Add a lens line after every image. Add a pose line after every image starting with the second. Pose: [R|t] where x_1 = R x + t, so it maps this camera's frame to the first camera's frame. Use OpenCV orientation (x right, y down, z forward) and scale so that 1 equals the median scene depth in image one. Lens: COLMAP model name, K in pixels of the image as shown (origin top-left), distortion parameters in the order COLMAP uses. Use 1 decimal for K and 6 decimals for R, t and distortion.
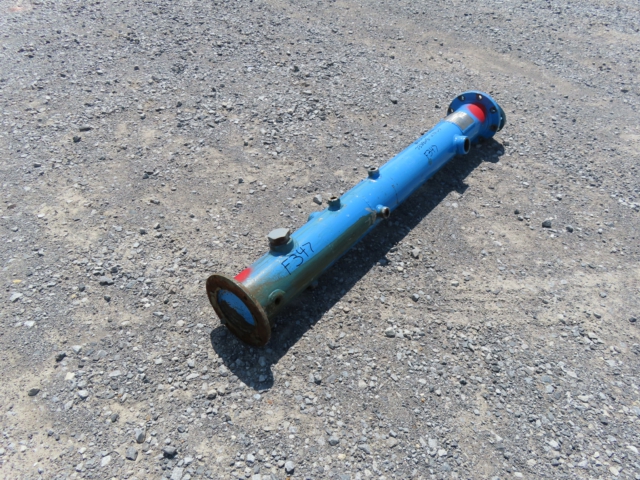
lens RADIAL K [[465.4, 0, 320.6], [0, 465.4, 241.1], [0, 0, 1]] dist [-0.012455, -0.000215]
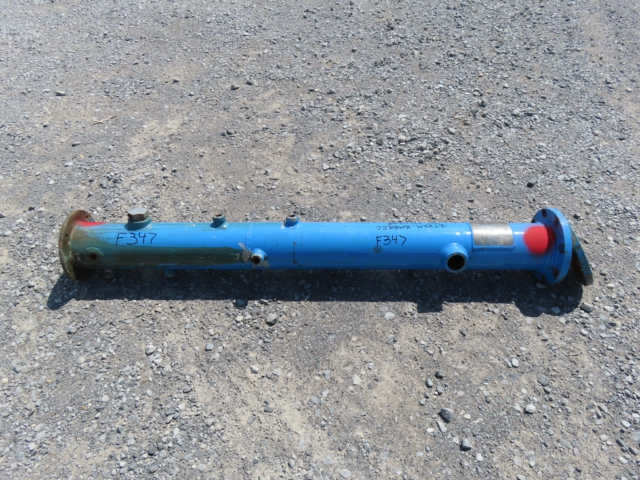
lens RADIAL K [[465.4, 0, 320.3], [0, 465.4, 238.8], [0, 0, 1]] dist [-0.012455, -0.000215]
pose [[0.613081, 0.518524, -0.596041, 0.714689], [-0.501804, 0.838311, 0.213135, -0.340998], [0.610184, 0.168427, 0.774150, 0.338692]]
